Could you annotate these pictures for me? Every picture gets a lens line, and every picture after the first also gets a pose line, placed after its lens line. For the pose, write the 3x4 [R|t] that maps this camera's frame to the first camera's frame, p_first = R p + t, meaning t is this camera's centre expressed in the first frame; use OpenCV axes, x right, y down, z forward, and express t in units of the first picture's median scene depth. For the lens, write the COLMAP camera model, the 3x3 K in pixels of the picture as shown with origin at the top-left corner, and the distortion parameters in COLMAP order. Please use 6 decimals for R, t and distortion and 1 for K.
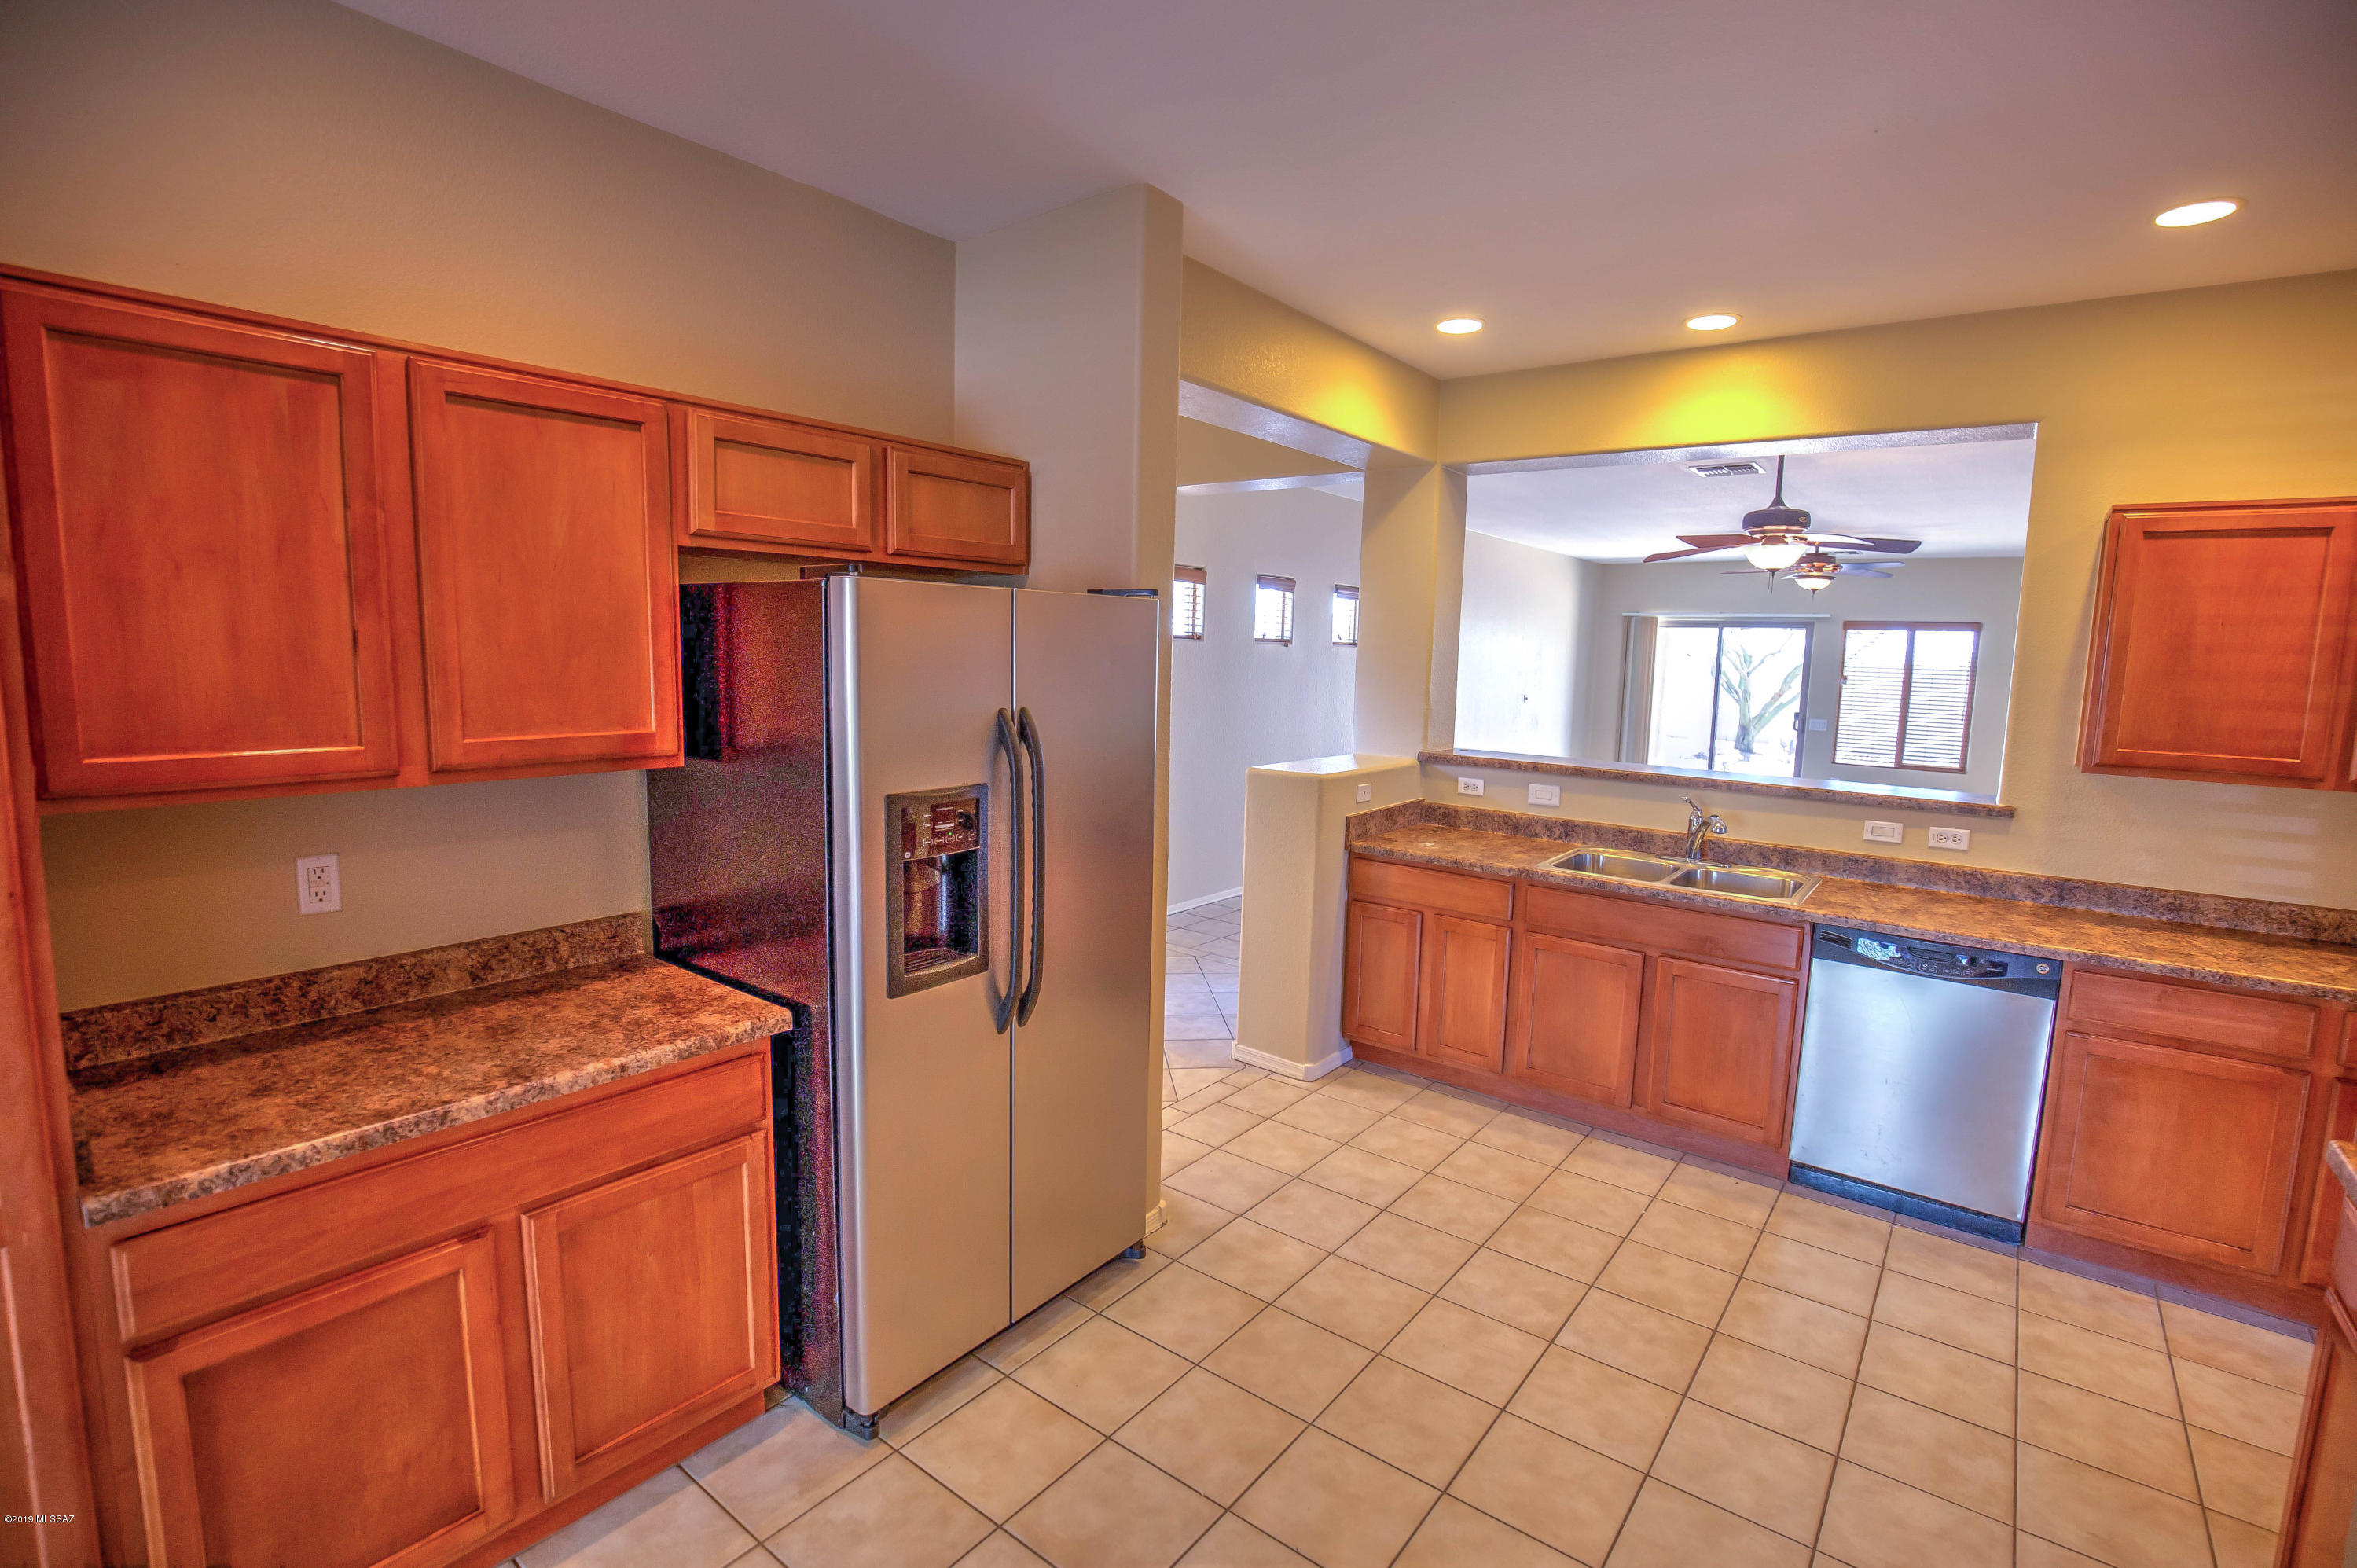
lens RADIAL K [[1087.8, 0, 1178.5], [0, 1087.8, 784.0], [0, 0, 1]] dist [-0.039937, 0.006543]
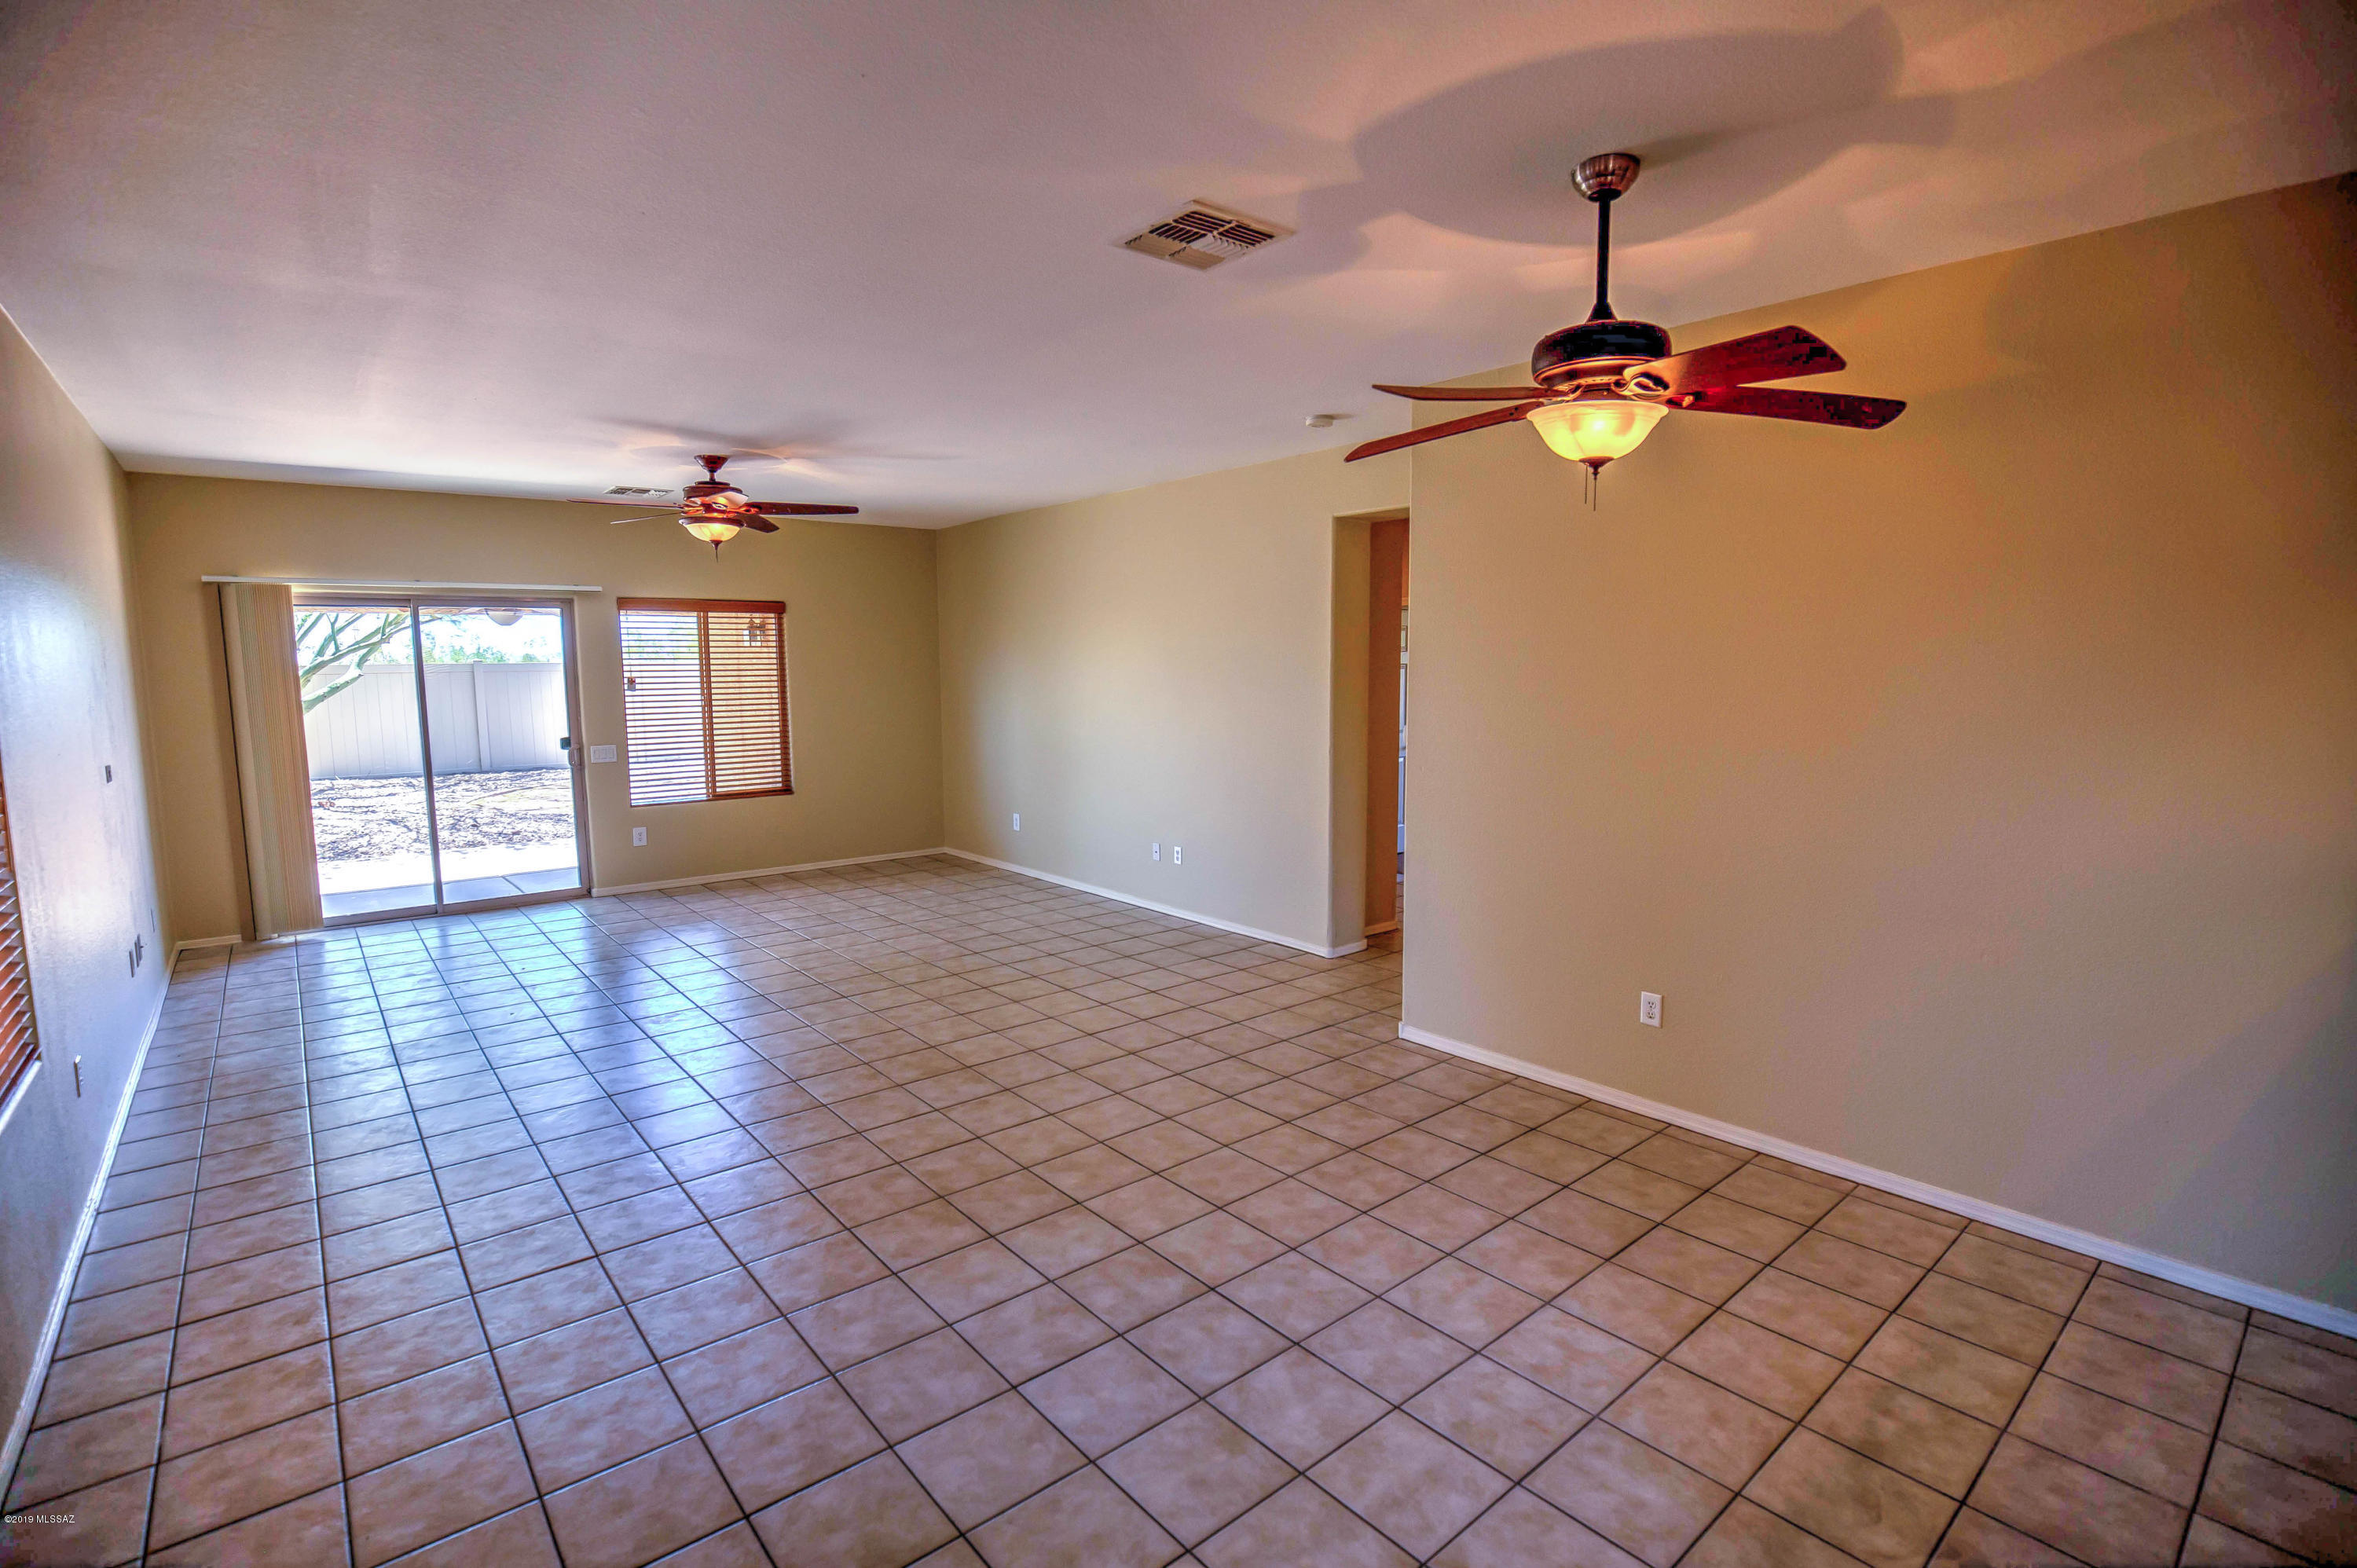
lens RADIAL K [[1086.9, 0, 1177.8], [0, 1086.9, 781.1], [0, 0, 1]] dist [-0.035122, 0.006733]
pose [[0.204826, -0.134472, 0.969517, 0.059104], [0.131660, 0.985301, 0.108846, -0.207246], [-0.969903, 0.105352, 0.219520, 1.652209]]
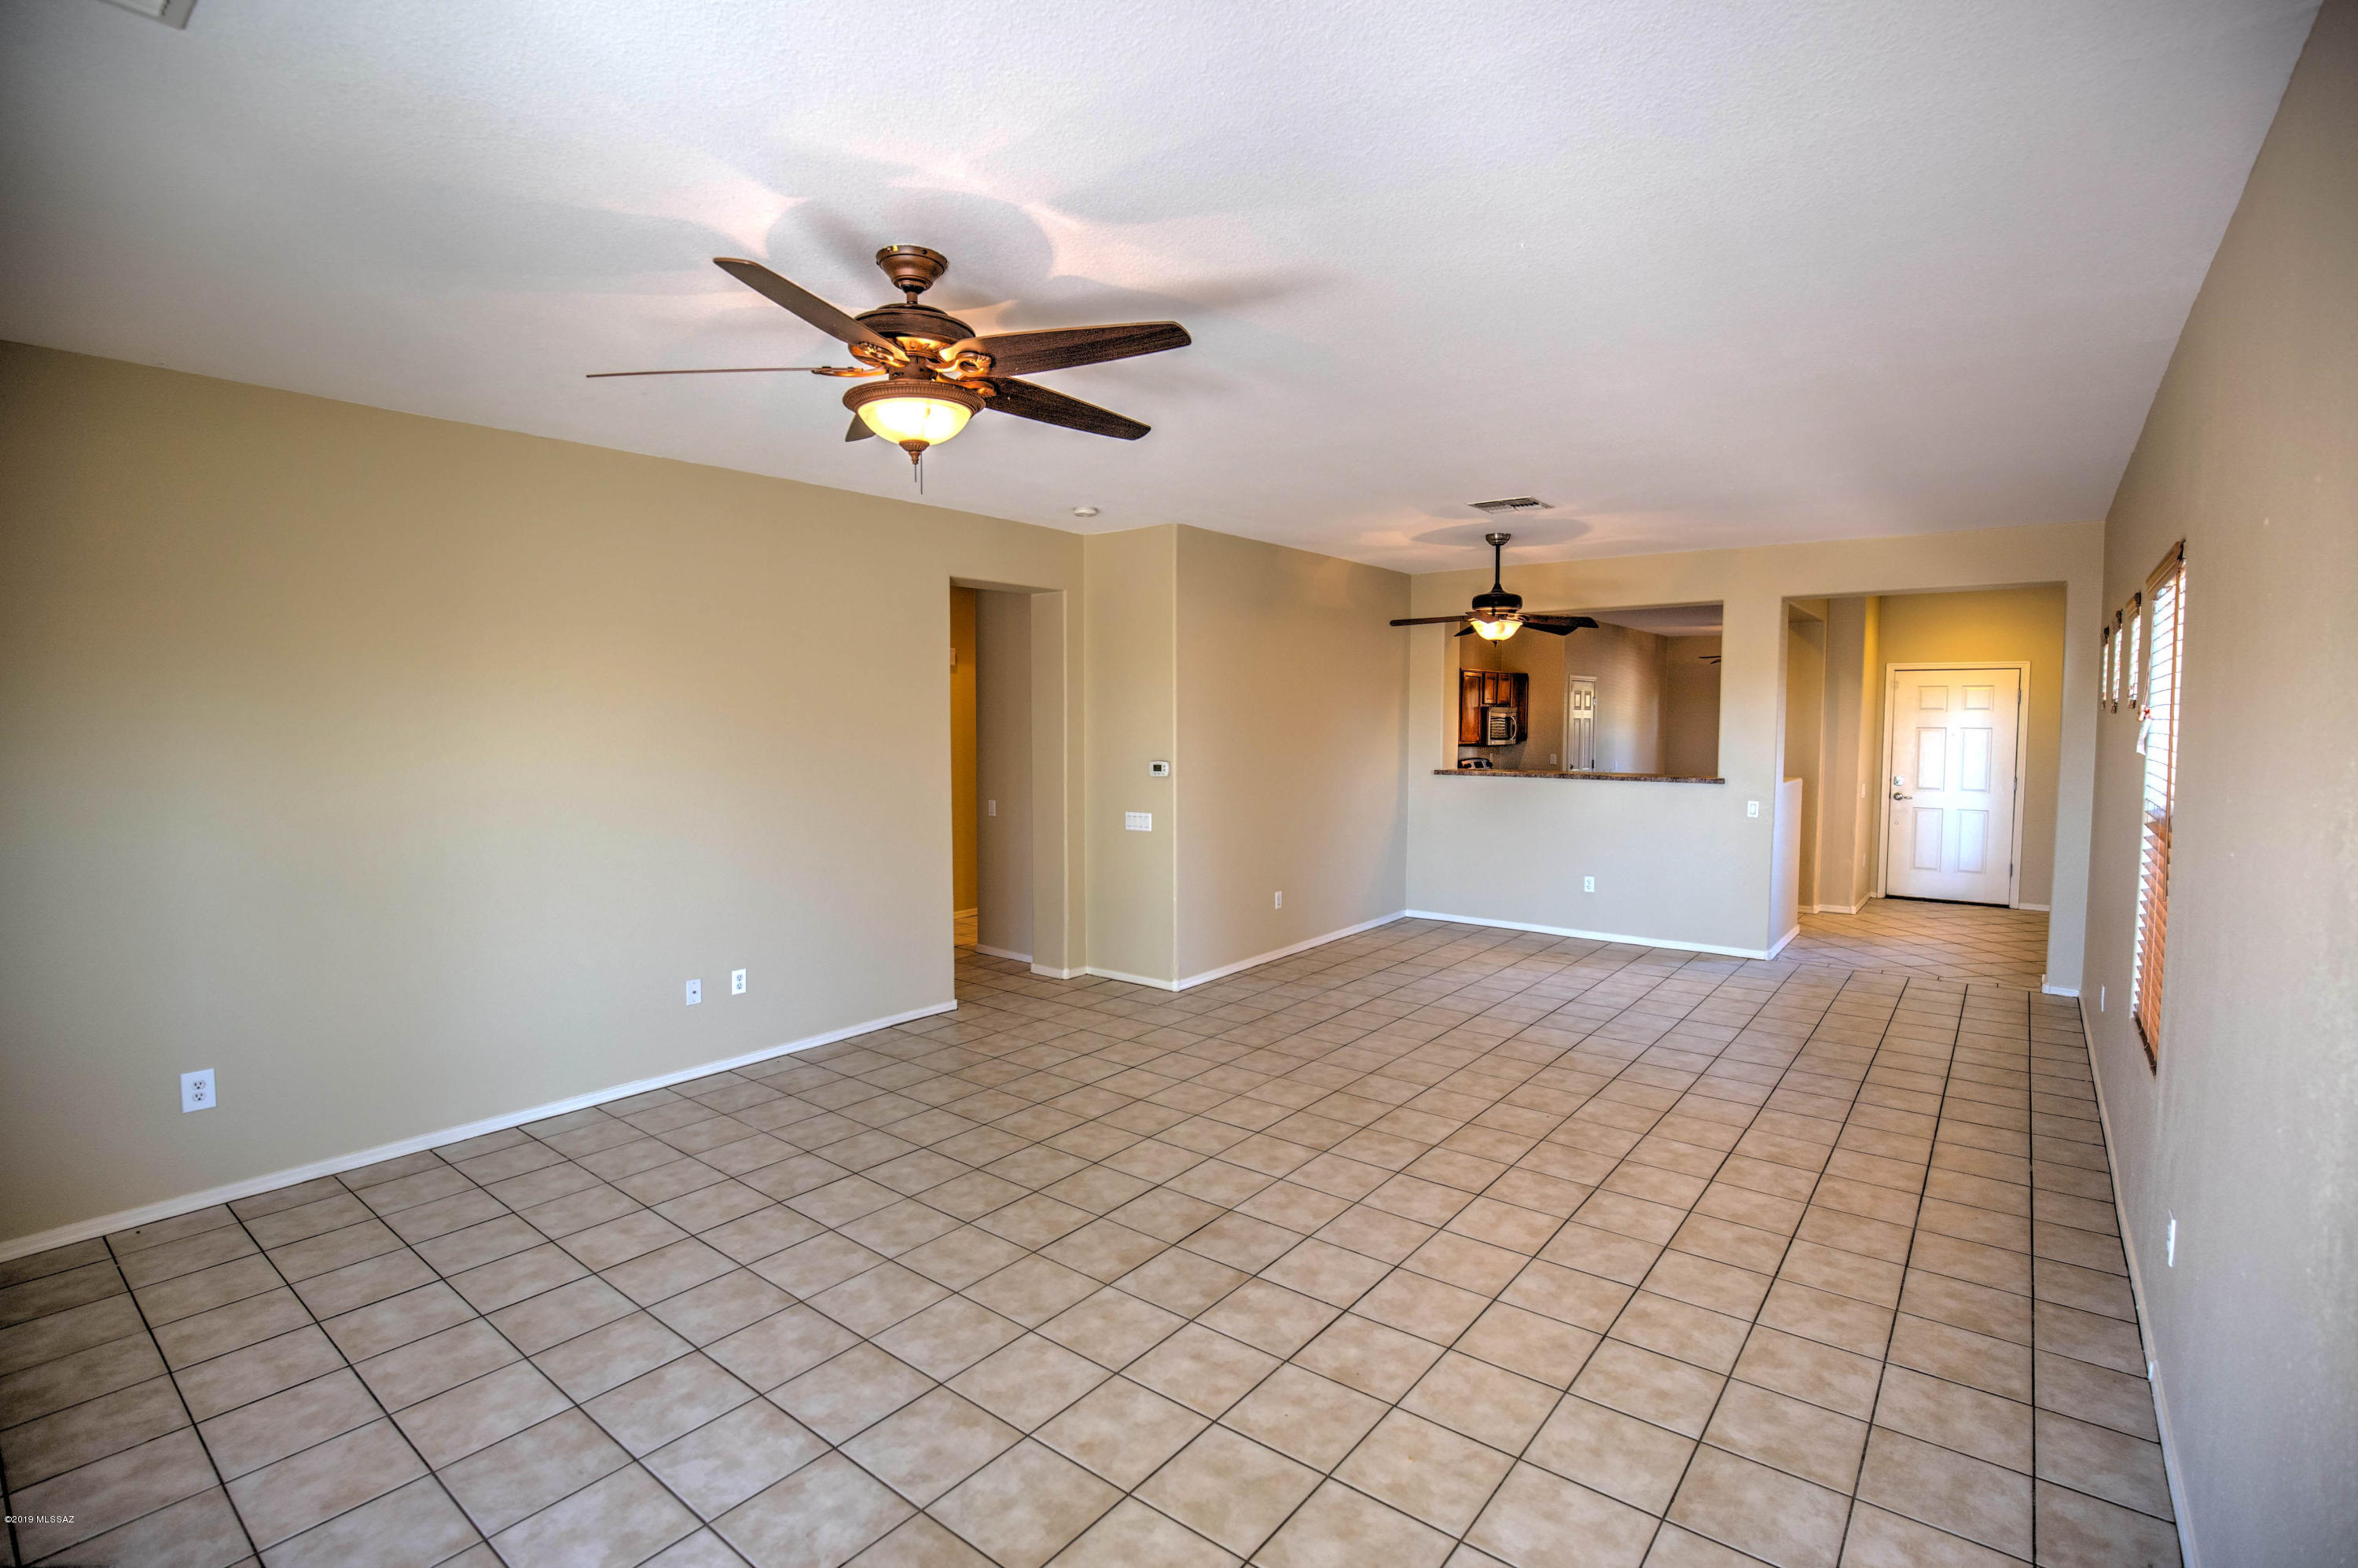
lens RADIAL K [[1086.0, 0, 1177.0], [0, 1086.0, 780.0], [0, 0, 1]] dist [-0.032932, 0.005084]
pose [[-0.999599, -0.027863, 0.004965, 1.393587], [-0.026475, 0.982582, 0.183932, -0.399429], [-0.010003, 0.183727, -0.982926, 3.463409]]
